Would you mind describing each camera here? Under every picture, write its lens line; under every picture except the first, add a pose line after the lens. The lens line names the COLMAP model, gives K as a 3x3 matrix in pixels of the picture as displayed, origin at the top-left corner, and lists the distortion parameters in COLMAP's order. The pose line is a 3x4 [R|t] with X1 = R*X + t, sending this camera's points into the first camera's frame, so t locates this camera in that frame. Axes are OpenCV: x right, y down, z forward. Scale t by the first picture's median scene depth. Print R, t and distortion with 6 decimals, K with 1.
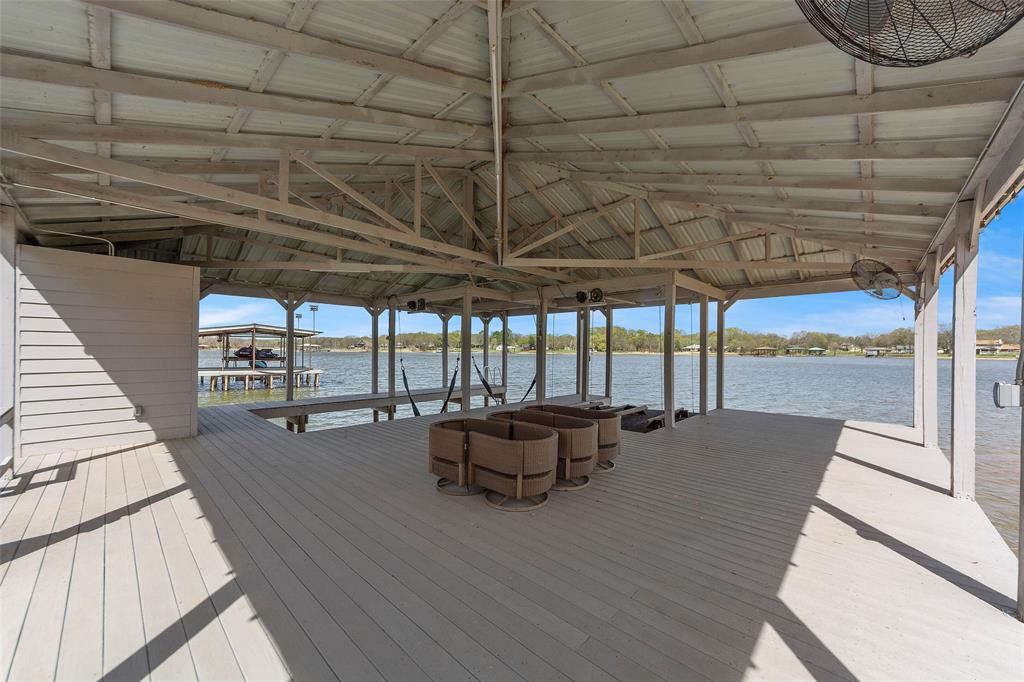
lens RADIAL K [[385.0, 0, 513.8], [0, 385.0, 338.0], [0, 0, 1]] dist [-0.008517, -0.000374]
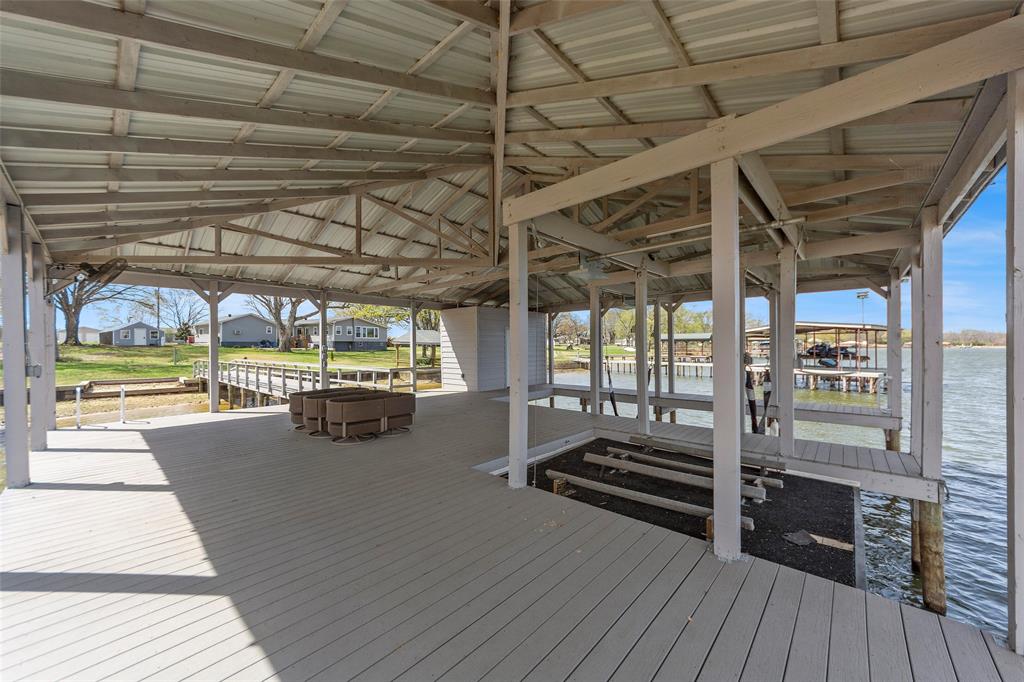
lens RADIAL K [[385.0, 0, 520.4], [0, 385.0, 343.8], [0, 0, 1]] dist [-0.008517, -0.000374]
pose [[0.028991, -0.013239, -0.999492, 0.774959], [0.033432, 0.999366, -0.012268, 0.028450], [0.999020, -0.033060, 0.029415, 0.804093]]
